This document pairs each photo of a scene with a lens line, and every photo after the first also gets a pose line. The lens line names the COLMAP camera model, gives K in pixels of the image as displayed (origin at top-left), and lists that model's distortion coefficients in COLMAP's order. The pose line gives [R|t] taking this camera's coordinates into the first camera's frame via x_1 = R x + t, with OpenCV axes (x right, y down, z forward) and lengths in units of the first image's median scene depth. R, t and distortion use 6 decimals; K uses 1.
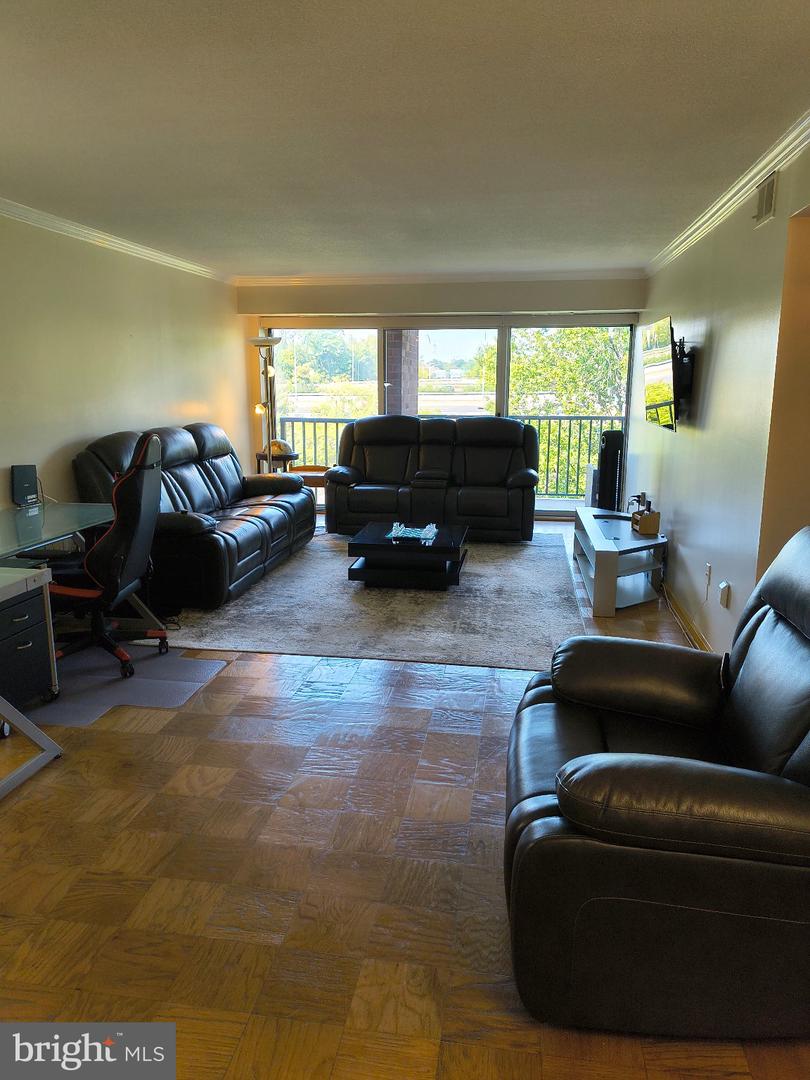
lens RADIAL K [[785.3, 0, 411.7], [0, 785.3, 541.6], [0, 0, 1]] dist [0.035819, -0.019133]
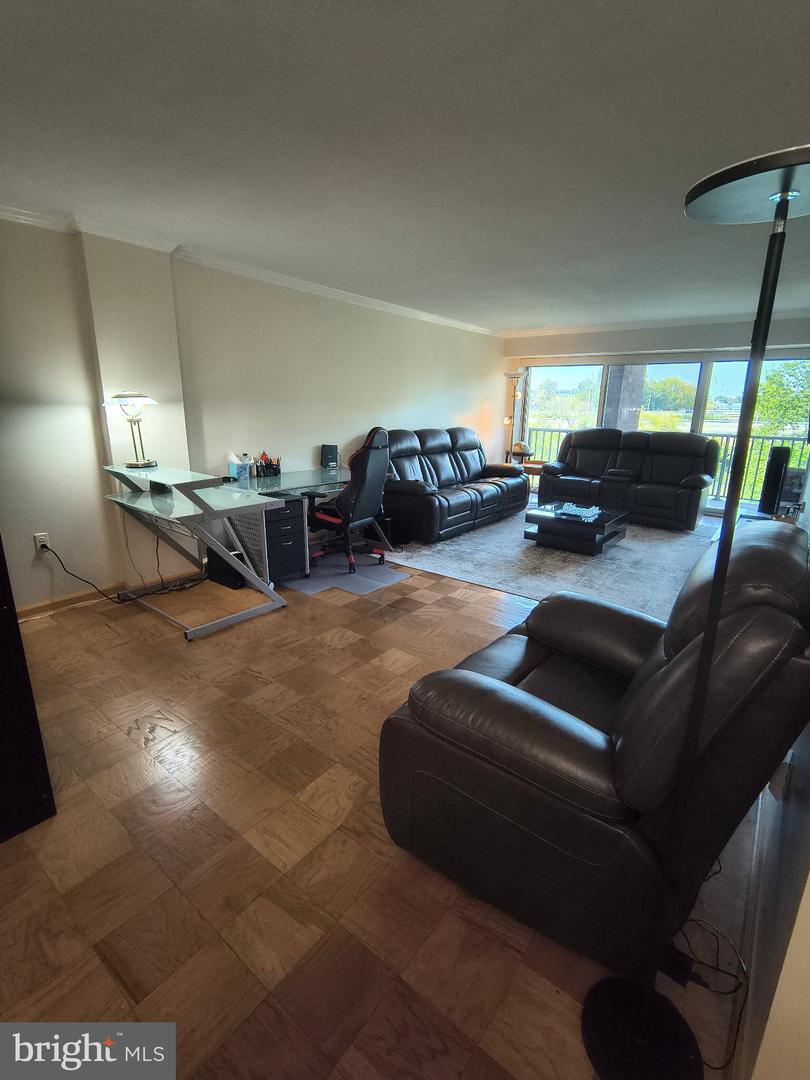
lens RADIAL K [[502.8, 0, 408.8], [0, 502.8, 544.1], [0, 0, 1]] dist [-0.003869, 0.000225]
pose [[0.873101, 0.142382, -0.466285, 0.169627], [-0.113482, 0.989487, 0.089653, -0.000122], [0.474148, -0.025361, 0.880080, 0.080444]]
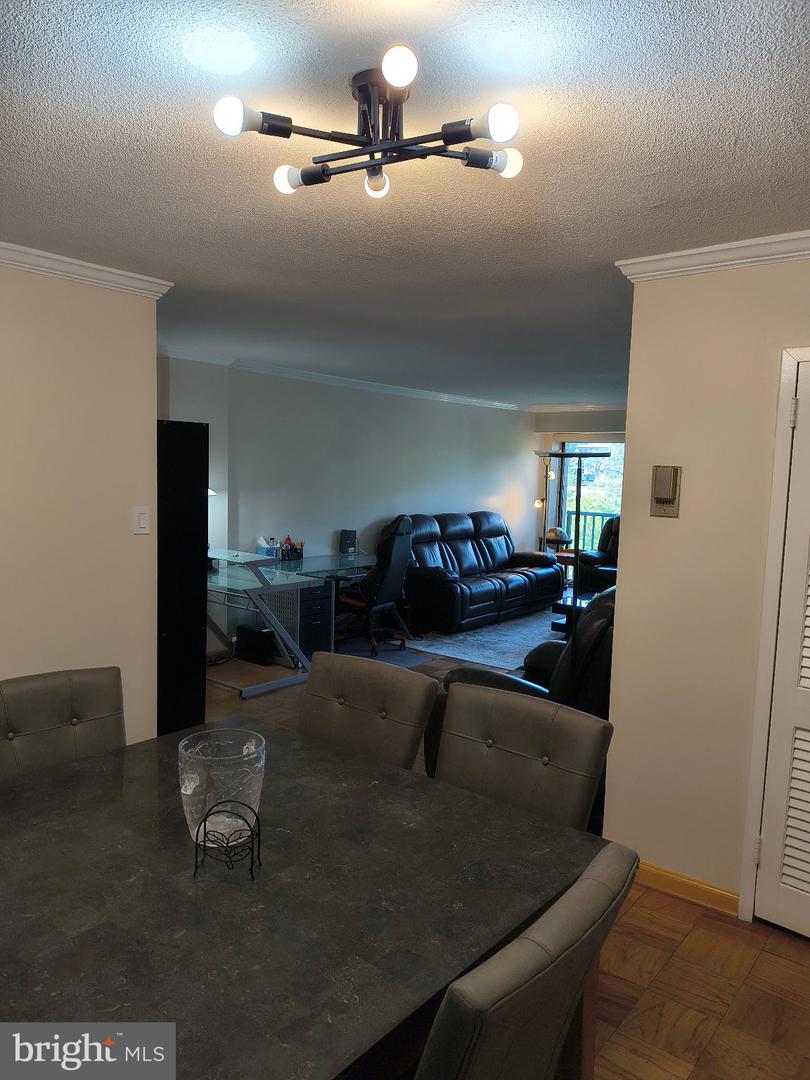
lens RADIAL K [[785.3, 0, 403.5], [0, 785.3, 540.0], [0, 0, 1]] dist [0.035819, -0.019133]
pose [[0.865505, 0.068800, -0.496153, 0.363965], [-0.126429, 0.988457, -0.083481, 0.040713], [0.484682, 0.134982, 0.864212, -0.323520]]
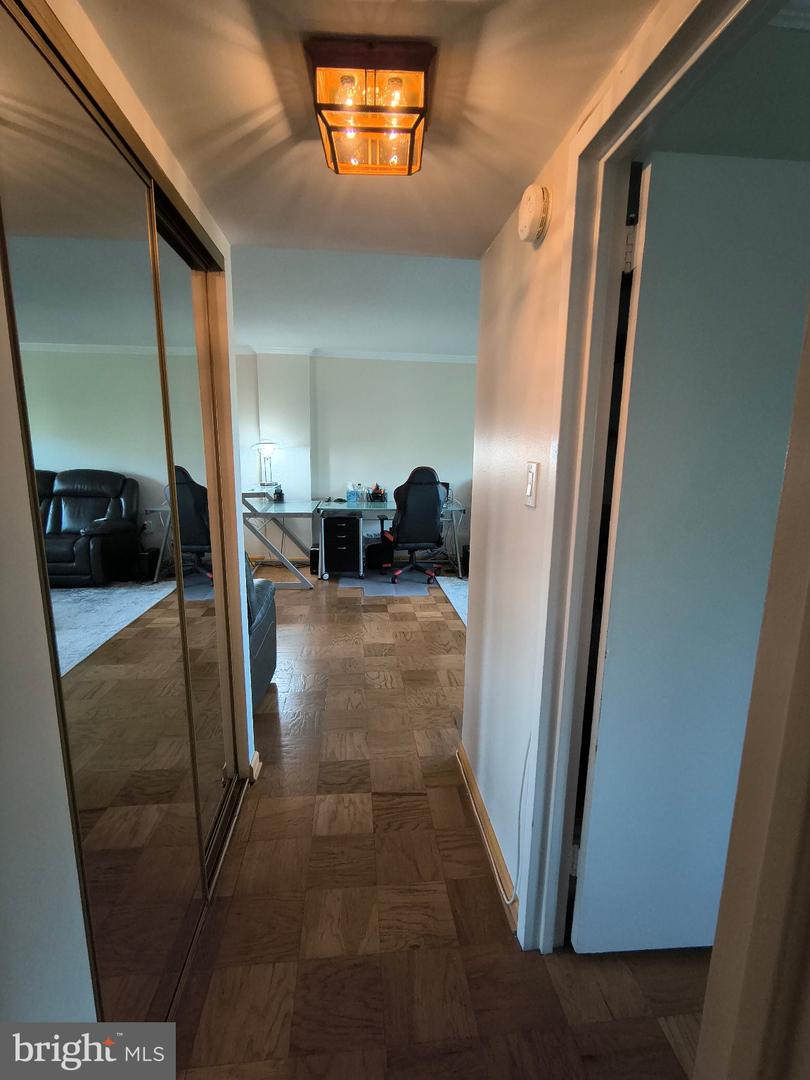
lens RADIAL K [[502.8, 0, 406.0], [0, 502.8, 541.7], [0, 0, 1]] dist [-0.003869, 0.000225]
pose [[0.247446, 0.180296, -0.951979, 0.622534], [-0.206568, 0.969761, 0.129970, -0.078589], [0.946626, 0.164488, 0.277207, 0.459300]]
